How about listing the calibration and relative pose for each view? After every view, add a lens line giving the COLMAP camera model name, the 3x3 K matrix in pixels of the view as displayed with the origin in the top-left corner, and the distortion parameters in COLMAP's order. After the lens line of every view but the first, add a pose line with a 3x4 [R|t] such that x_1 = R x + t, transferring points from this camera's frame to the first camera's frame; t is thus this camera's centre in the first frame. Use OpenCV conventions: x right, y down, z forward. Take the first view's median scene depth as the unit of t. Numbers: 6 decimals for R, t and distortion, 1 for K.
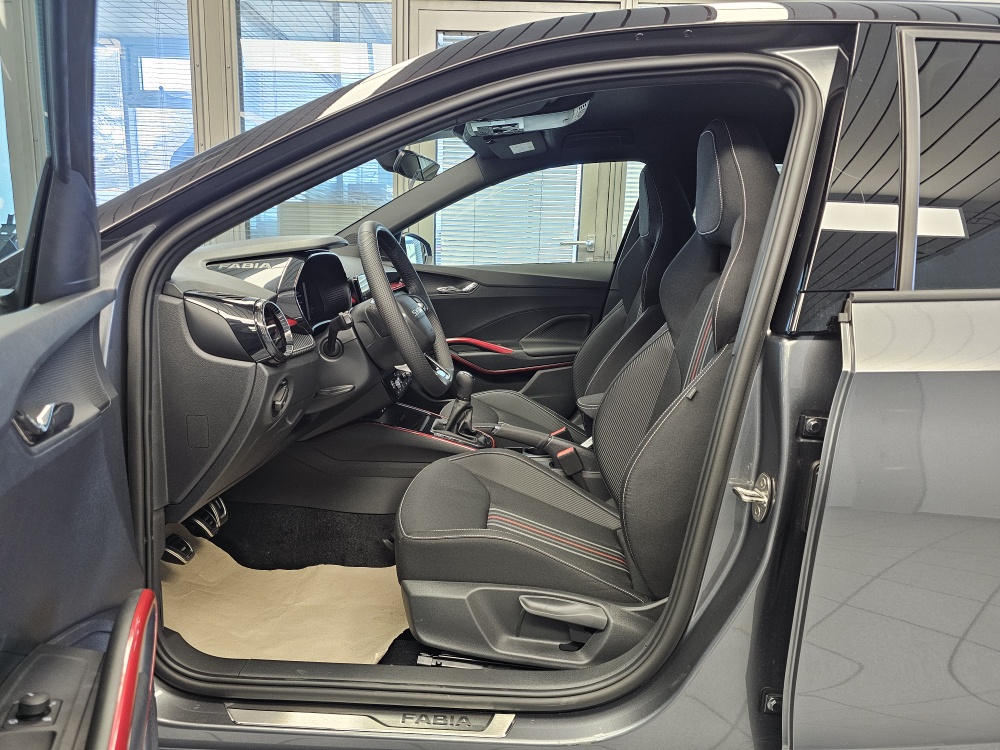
lens RADIAL K [[663.1, 0, 487.3], [0, 663.1, 362.2], [0, 0, 1]] dist [0.075059, -0.057554]
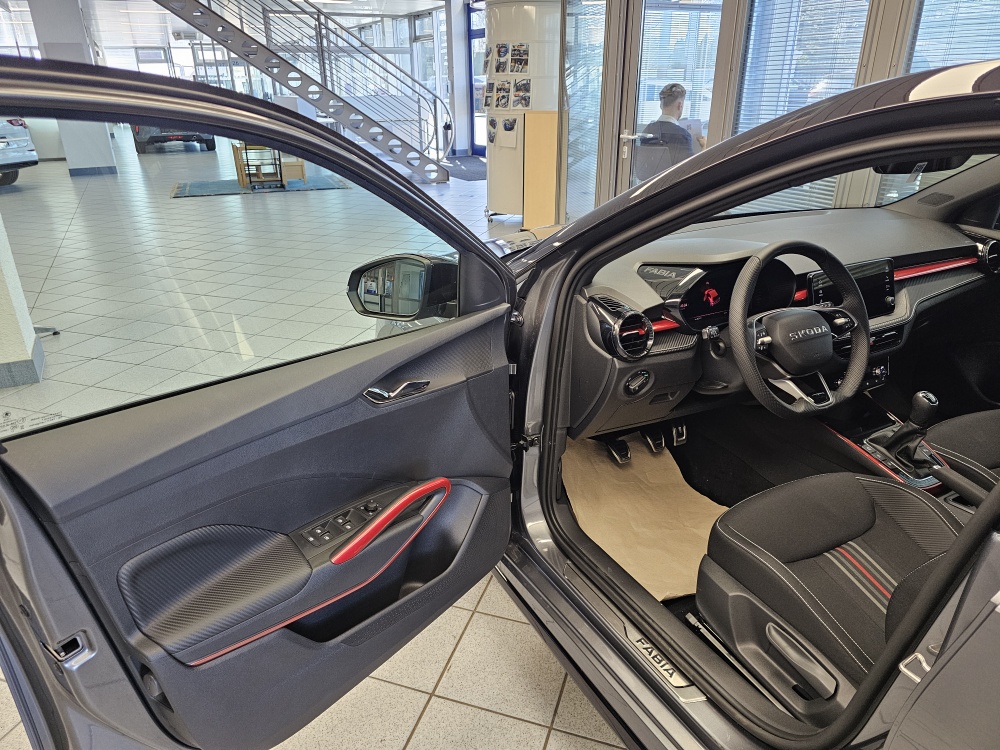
lens RADIAL K [[663.1, 0, 487.3], [0, 663.1, 362.2], [0, 0, 1]] dist [0.075059, -0.057554]
pose [[0.494794, 0.287082, -0.820221, 0.602921], [-0.114330, 0.957158, 0.266042, -0.295626], [0.861457, -0.037860, 0.506418, 0.065156]]
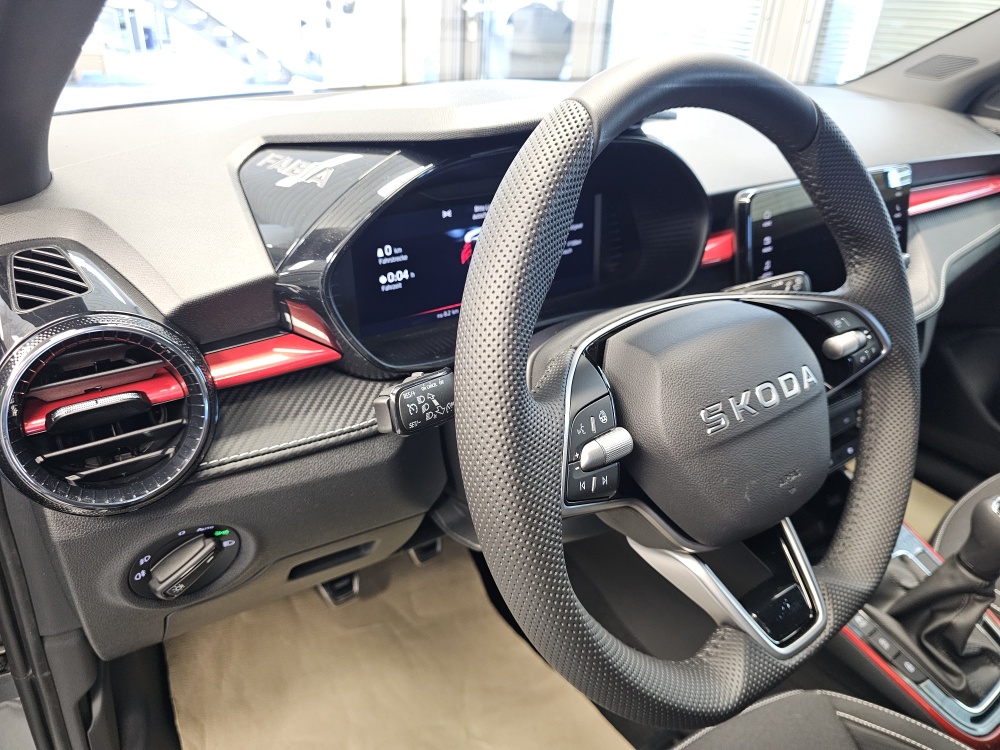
lens RADIAL K [[663.1, 0, 487.3], [0, 663.1, 362.2], [0, 0, 1]] dist [0.075059, -0.057554]
pose [[0.612516, 0.358031, -0.704725, 0.028172], [-0.154445, 0.928564, 0.337514, -0.198939], [0.775223, -0.097892, 0.624056, 0.863085]]
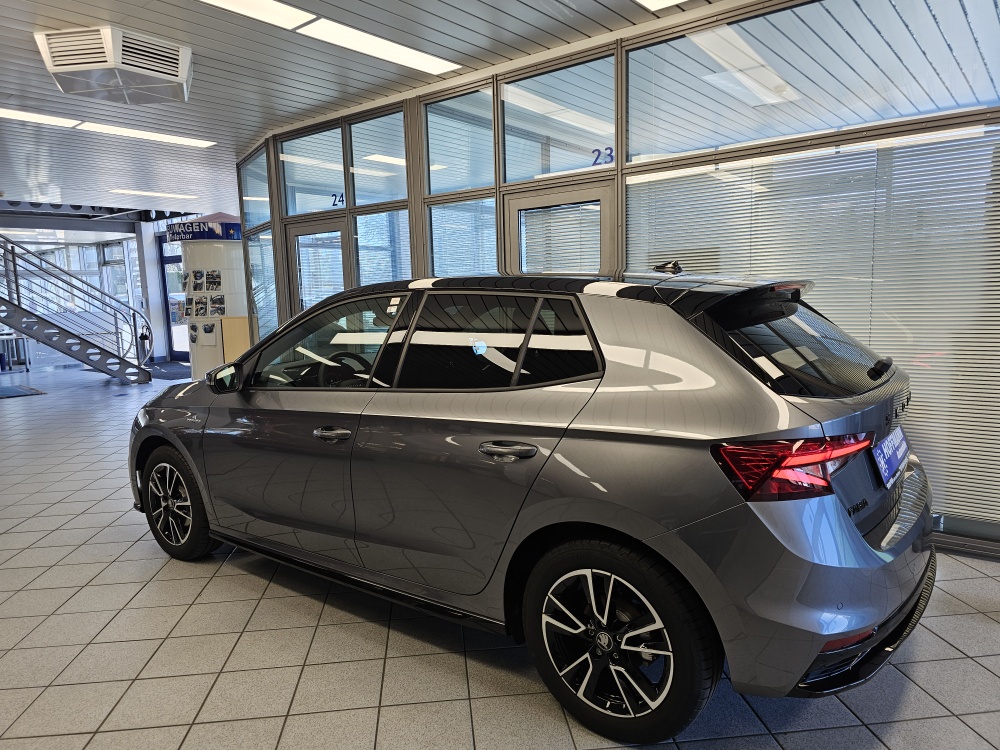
lens RADIAL K [[663.1, 0, 487.3], [0, 663.1, 362.2], [0, 0, 1]] dist [0.075059, -0.057554]
pose [[0.810045, -0.008863, -0.586301, 1.977026], [-0.030054, 0.997944, -0.056610, -0.071790], [0.585597, 0.063477, 0.808113, -0.790521]]
